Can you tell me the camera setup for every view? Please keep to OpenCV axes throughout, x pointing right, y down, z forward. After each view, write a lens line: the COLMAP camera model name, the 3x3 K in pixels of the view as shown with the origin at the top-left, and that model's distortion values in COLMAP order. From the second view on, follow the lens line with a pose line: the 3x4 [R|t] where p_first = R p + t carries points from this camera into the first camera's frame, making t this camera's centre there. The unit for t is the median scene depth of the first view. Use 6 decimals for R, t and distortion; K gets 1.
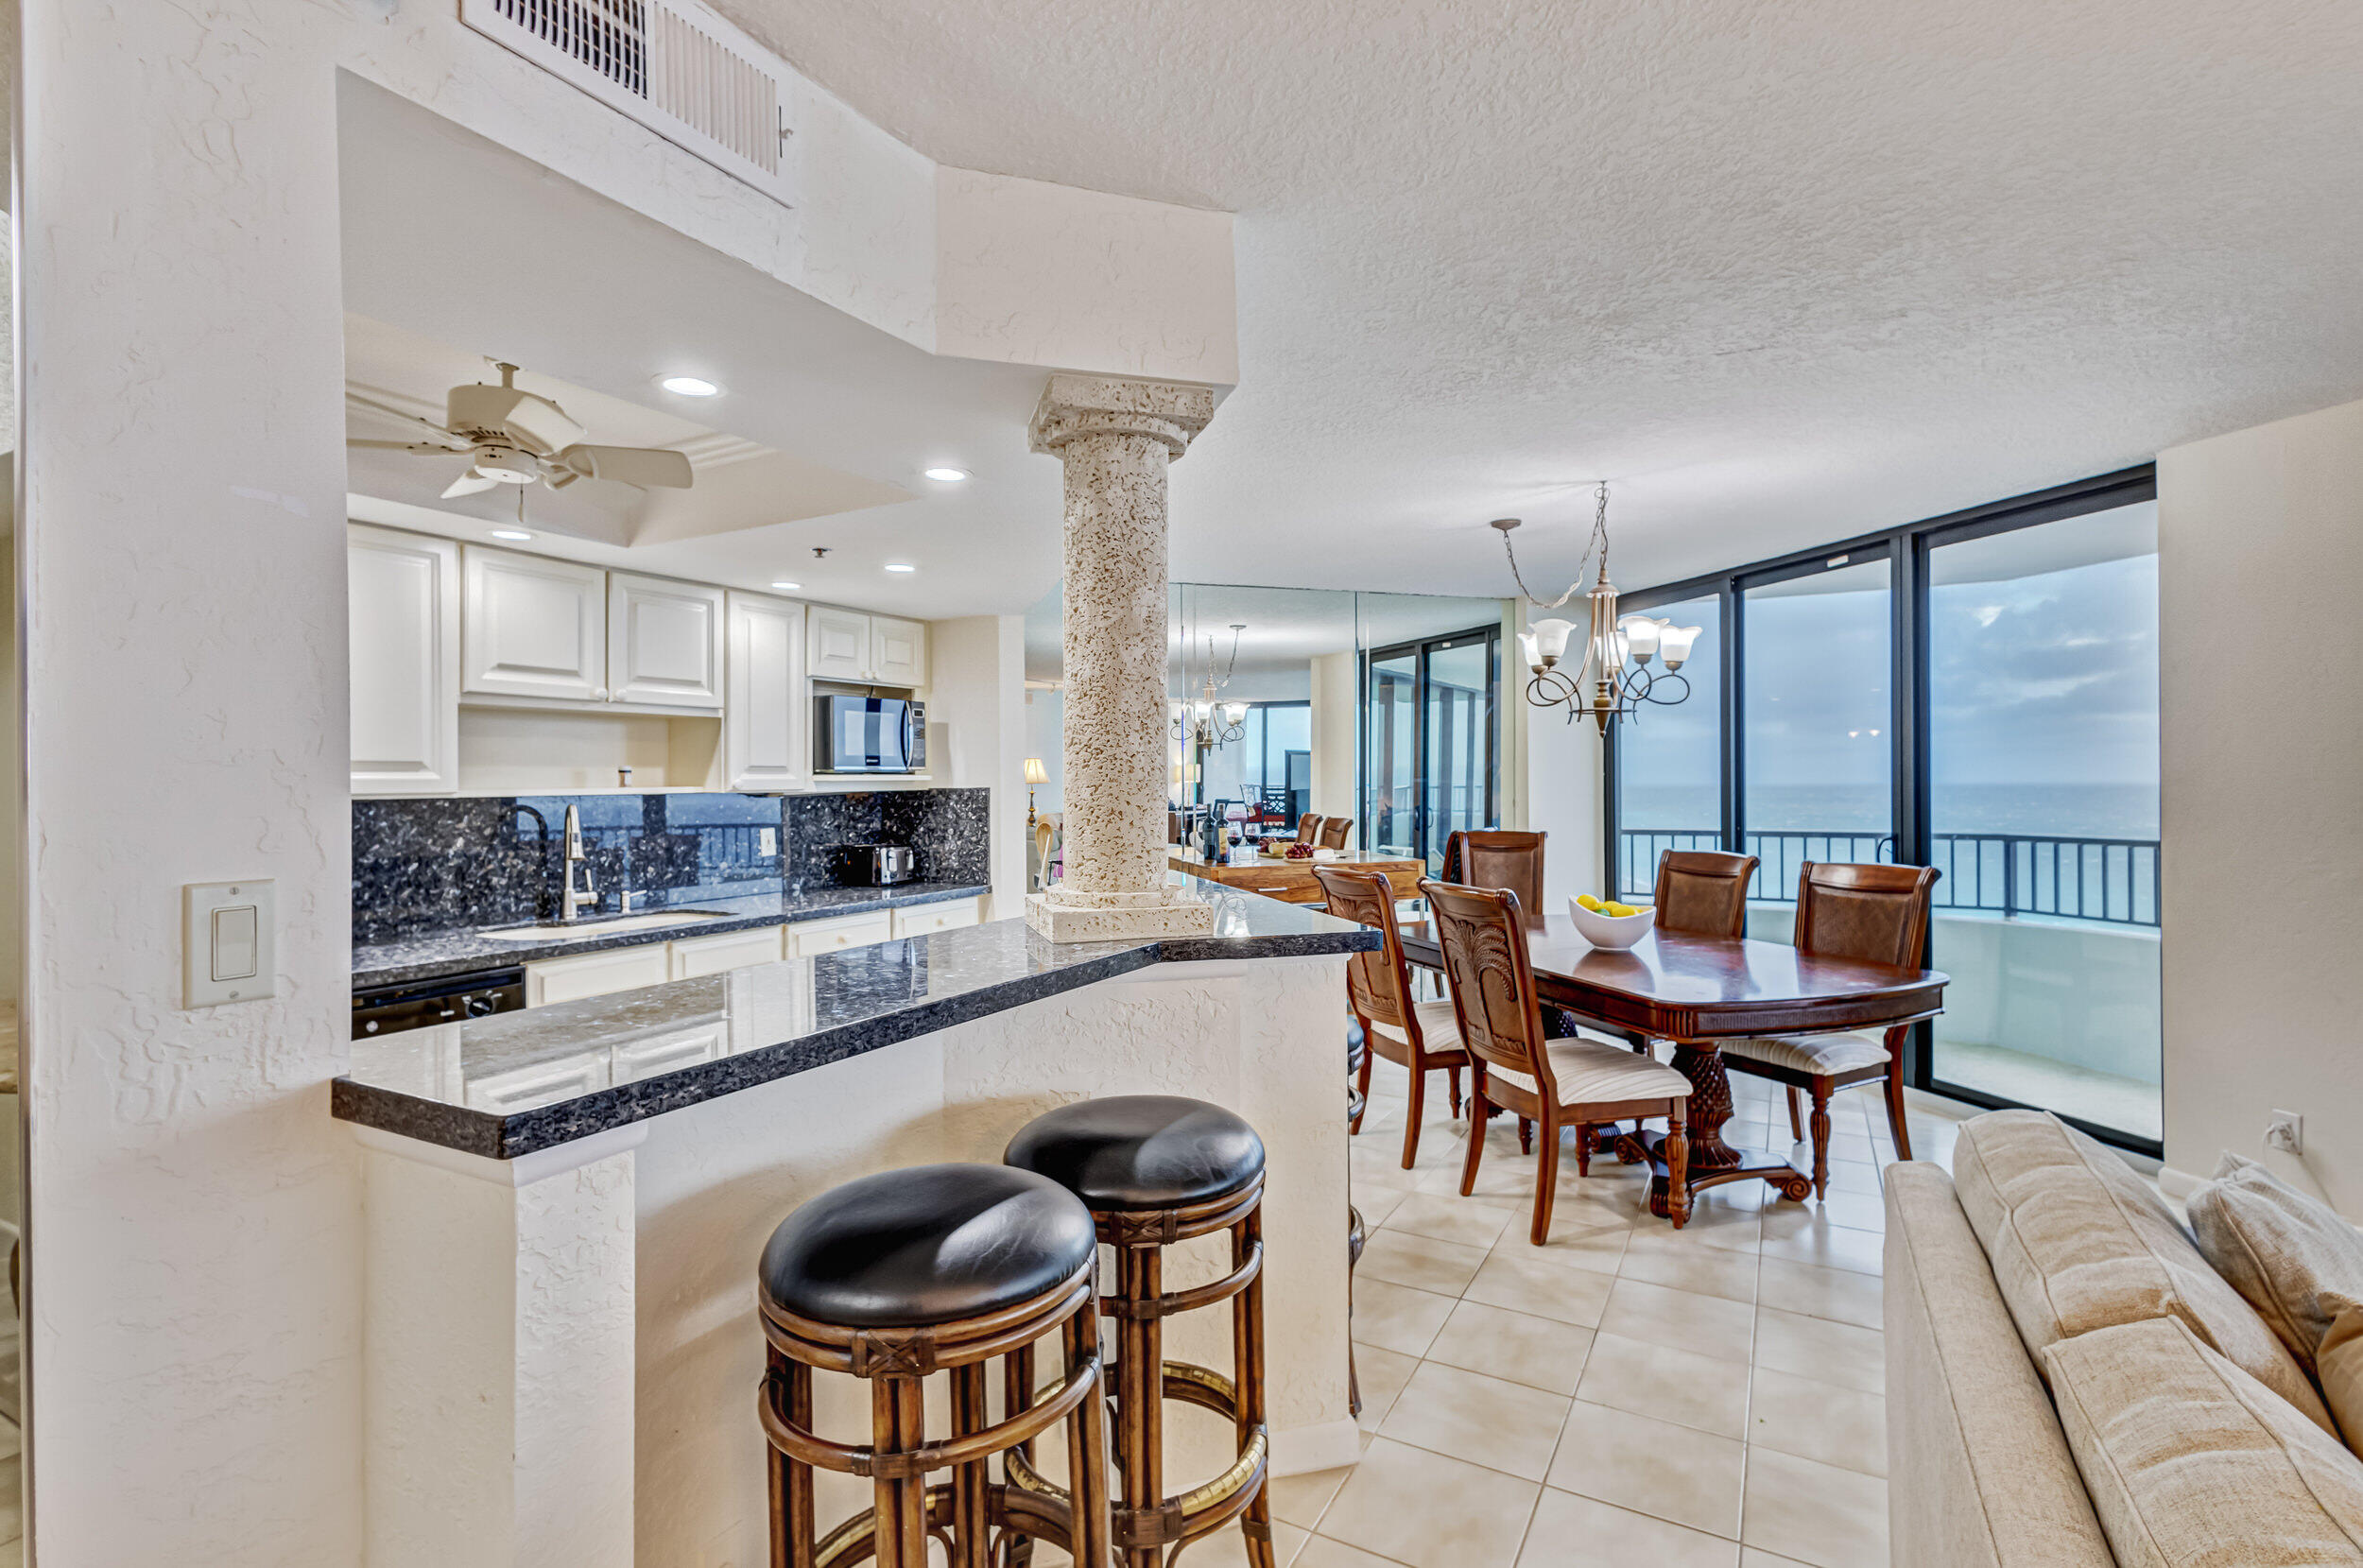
lens RADIAL K [[1093.6, 0, 1179.6], [0, 1093.6, 786.6], [0, 0, 1]] dist [0.011670, -0.000141]
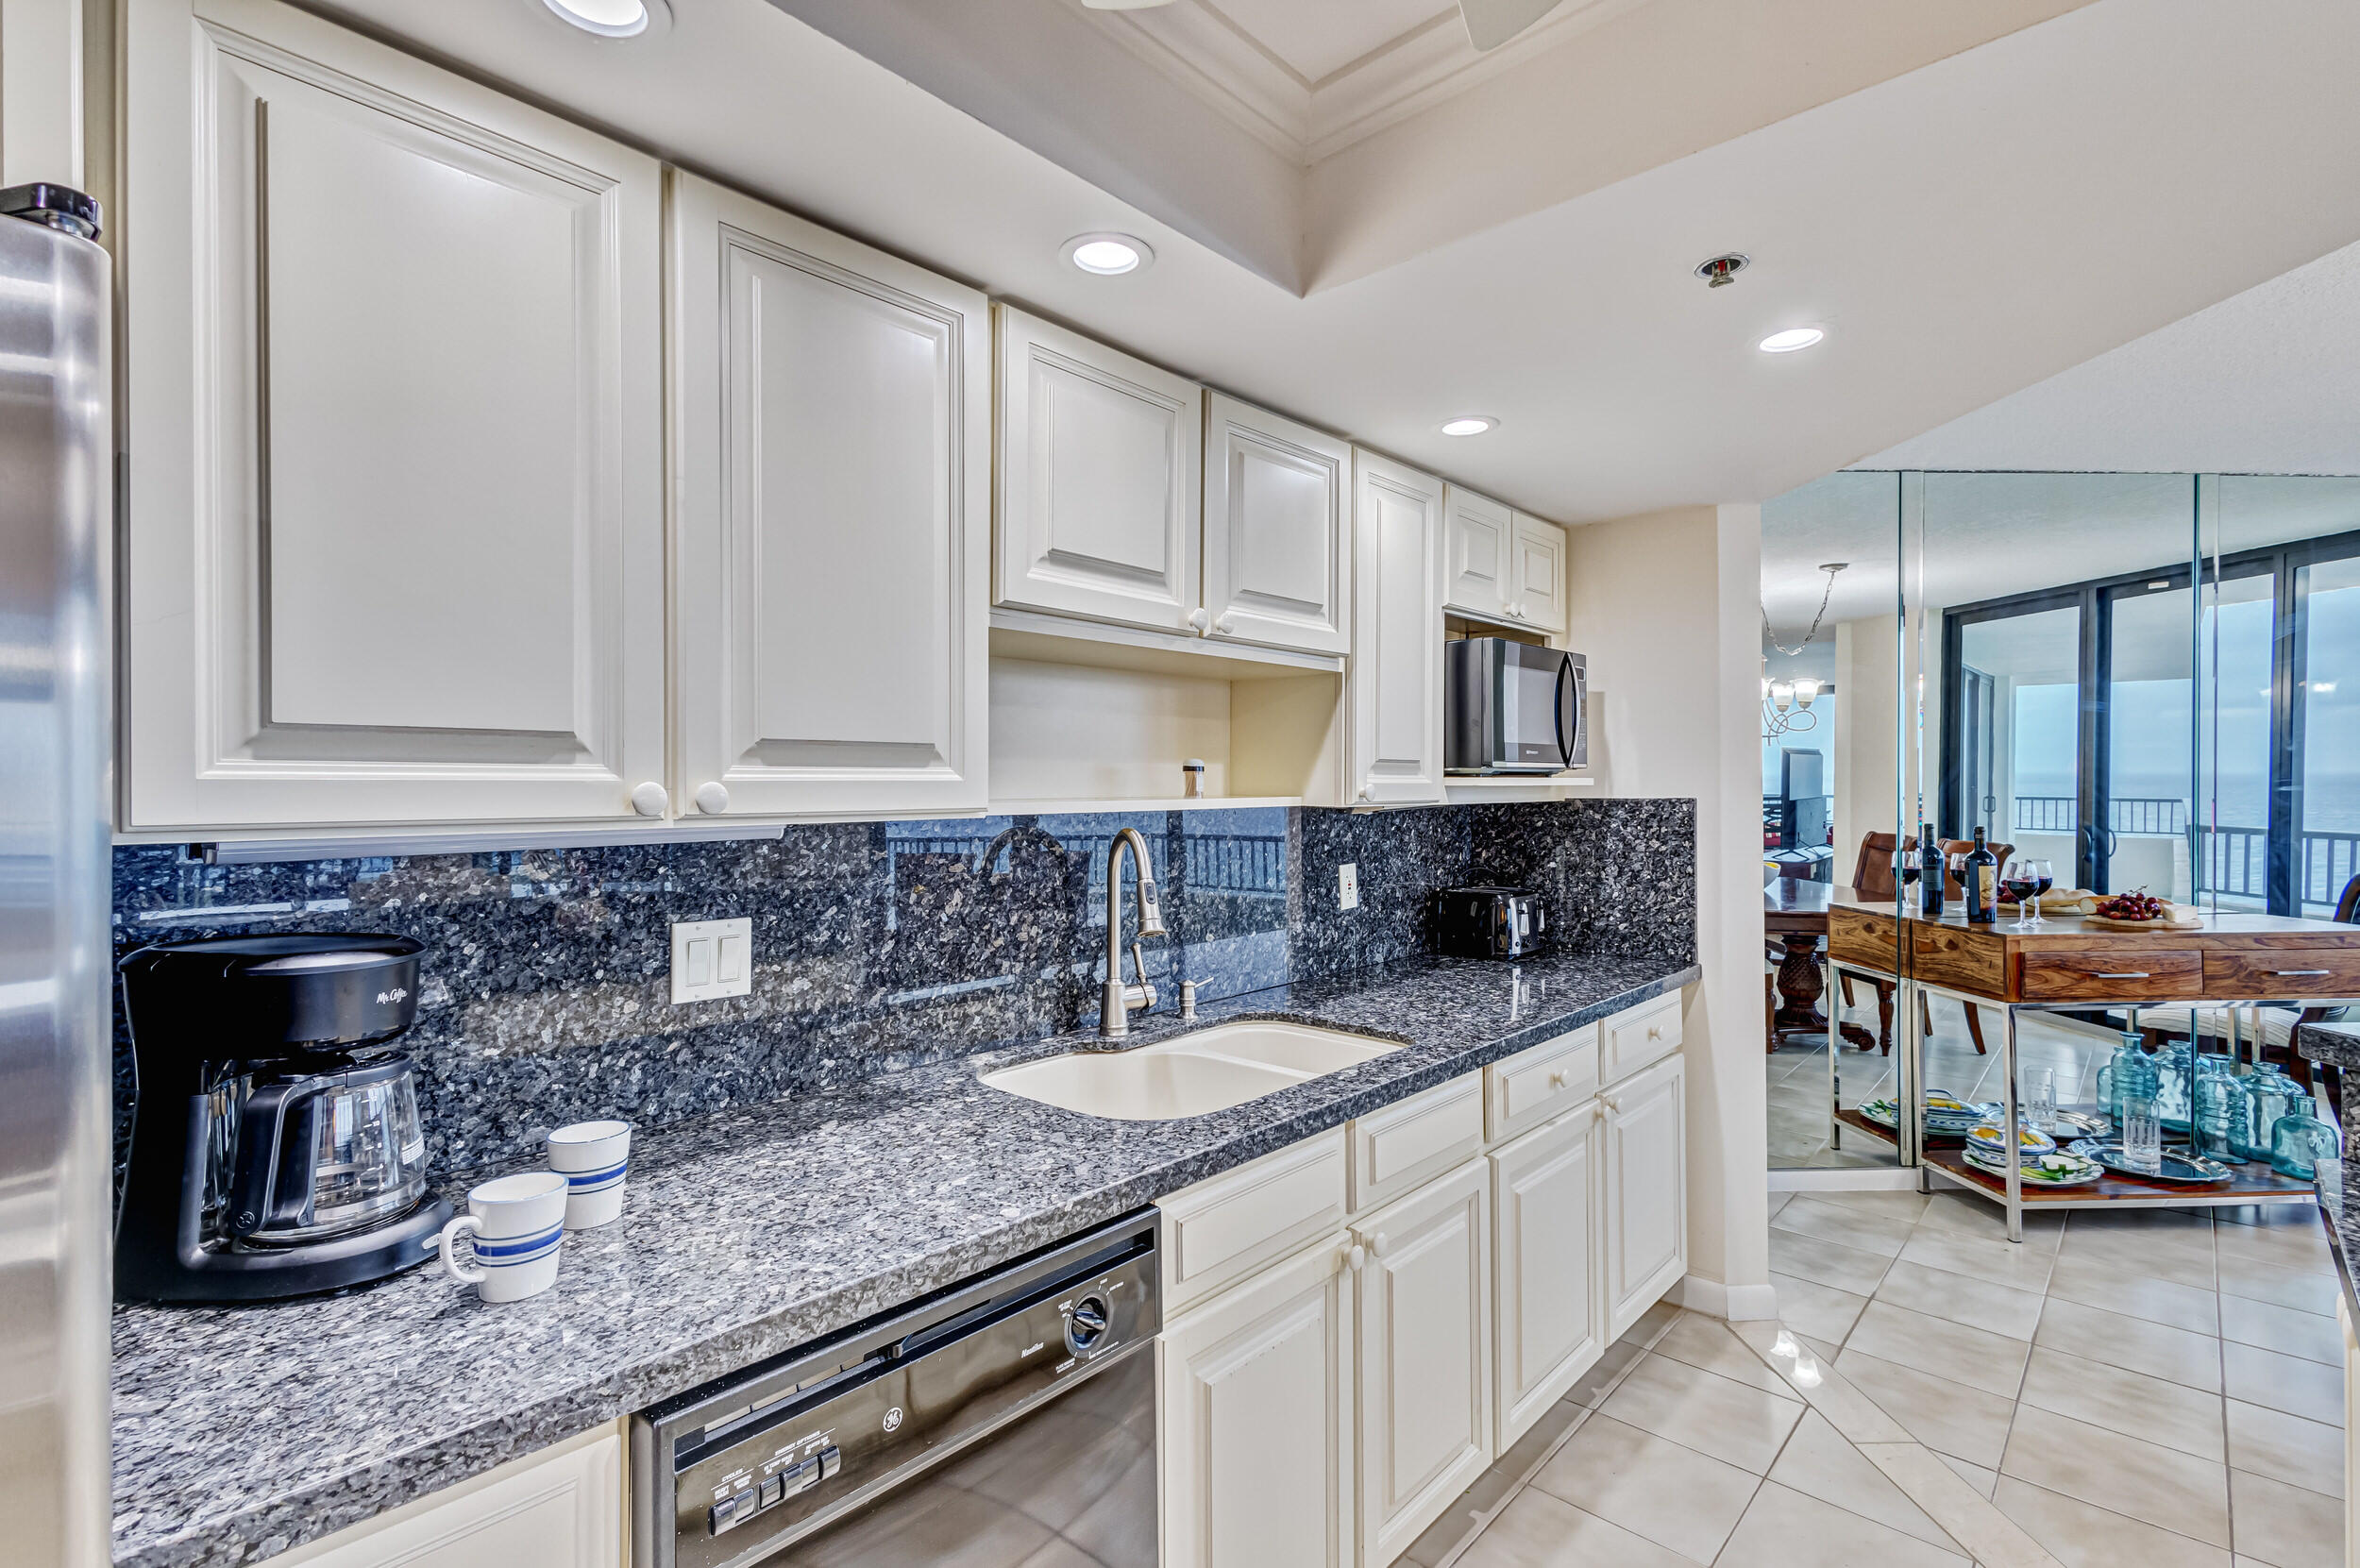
lens RADIAL K [[1092.2, 0, 1178.1], [0, 1092.2, 786.6], [0, 0, 1]] dist [0.011670, -0.000141]
pose [[0.972779, 0.003480, -0.231708, -0.358586], [-0.004613, 0.999980, -0.004349, -0.001934], [0.231689, 0.005299, 0.972776, 0.424343]]
